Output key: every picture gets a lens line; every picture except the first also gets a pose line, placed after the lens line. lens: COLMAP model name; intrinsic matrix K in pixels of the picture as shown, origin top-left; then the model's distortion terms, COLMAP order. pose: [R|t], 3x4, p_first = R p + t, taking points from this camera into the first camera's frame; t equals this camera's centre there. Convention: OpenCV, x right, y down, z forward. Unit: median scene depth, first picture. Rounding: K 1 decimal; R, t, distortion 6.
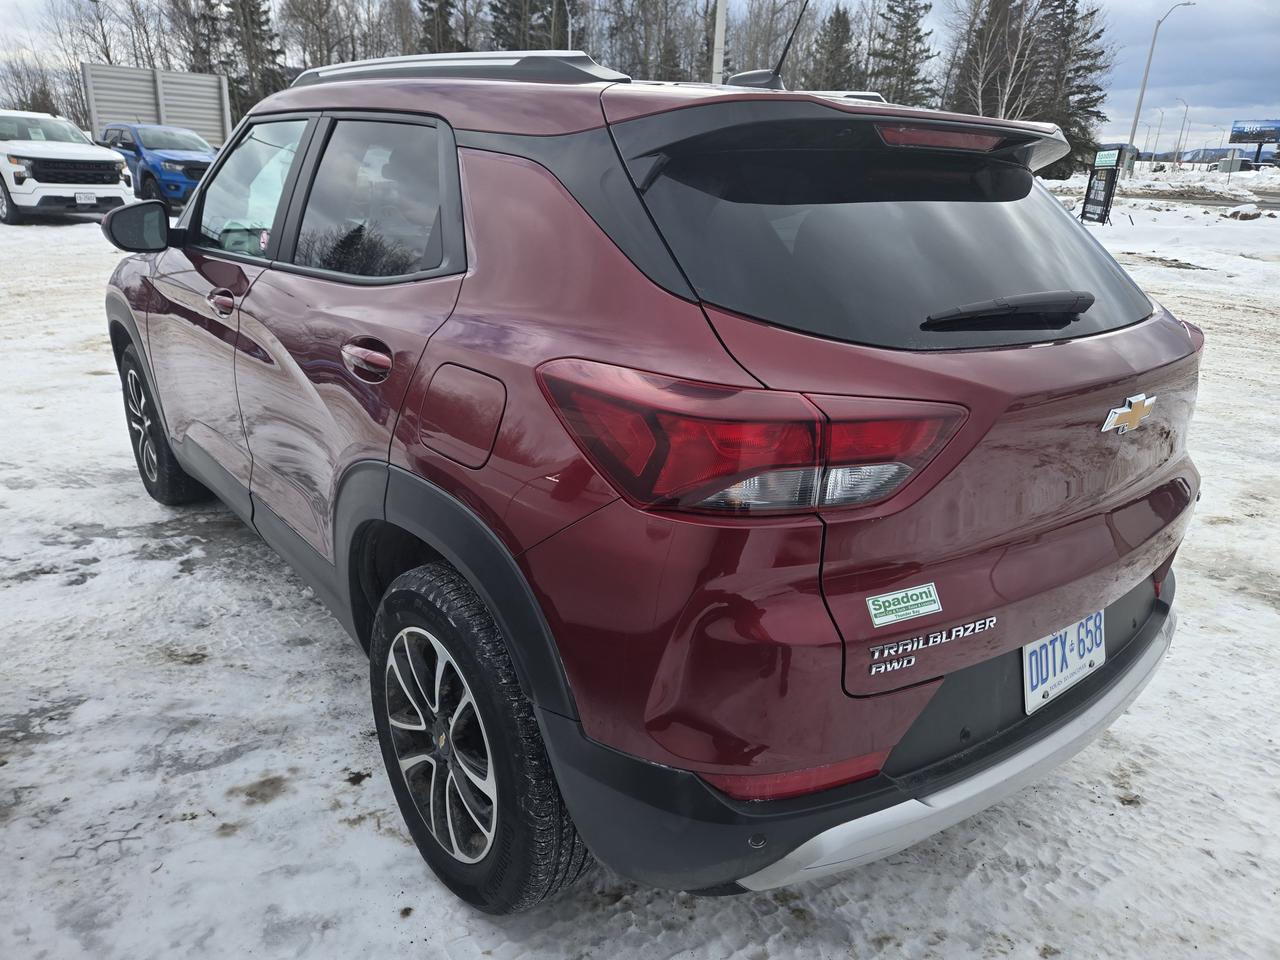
lens RADIAL K [[877.3, 0, 646.1], [0, 877.3, 482.9], [0, 0, 1]] dist [0.004828, -0.030644]
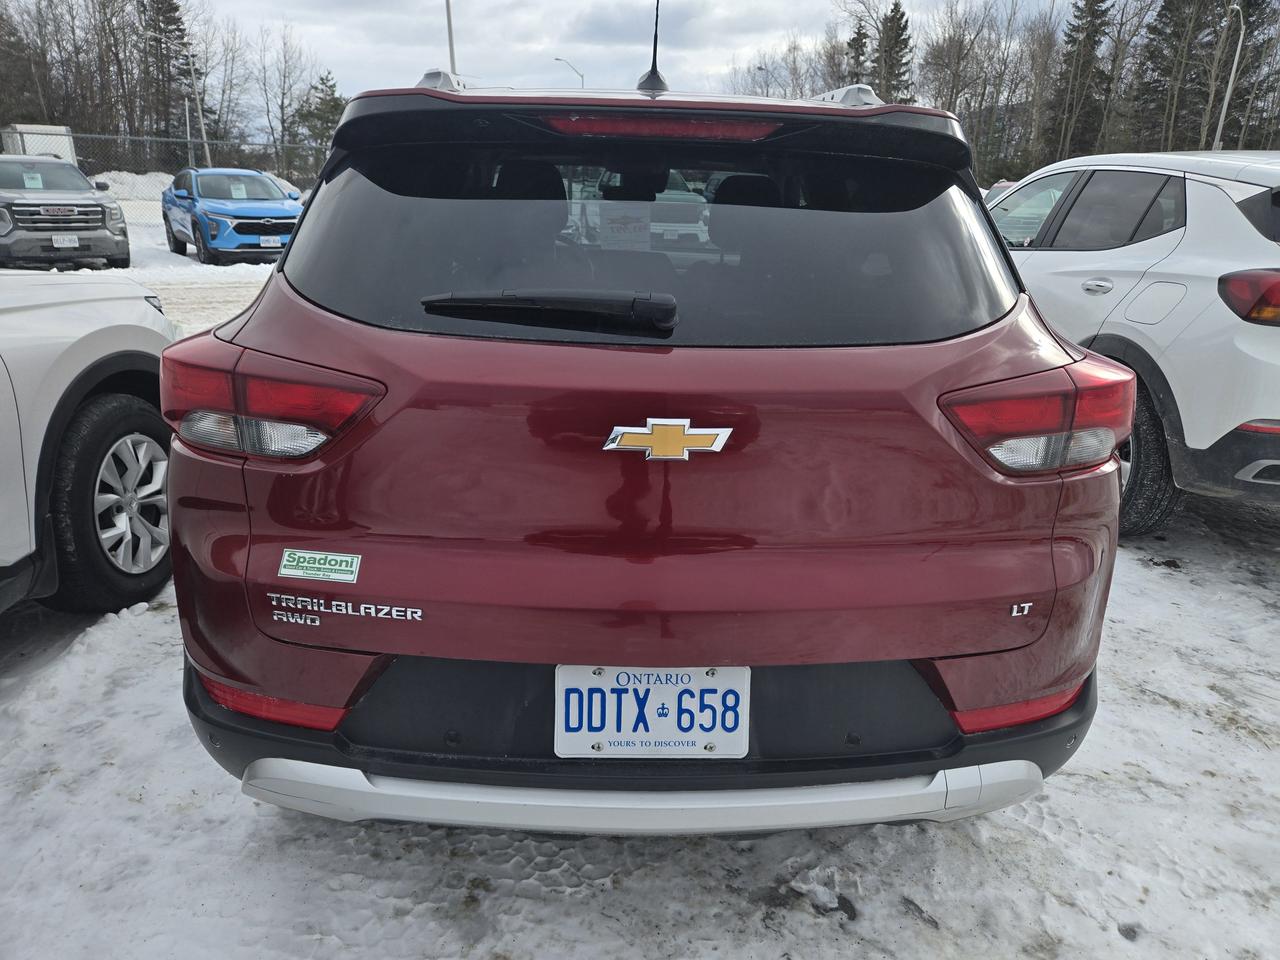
lens RADIAL K [[877.3, 0, 646.1], [0, 877.3, 482.9], [0, 0, 1]] dist [0.004828, -0.030644]
pose [[0.779673, 0.159231, -0.605603, 1.199828], [-0.184696, 0.982580, 0.020566, -0.051942], [0.598329, 0.095818, 0.795501, 0.381516]]
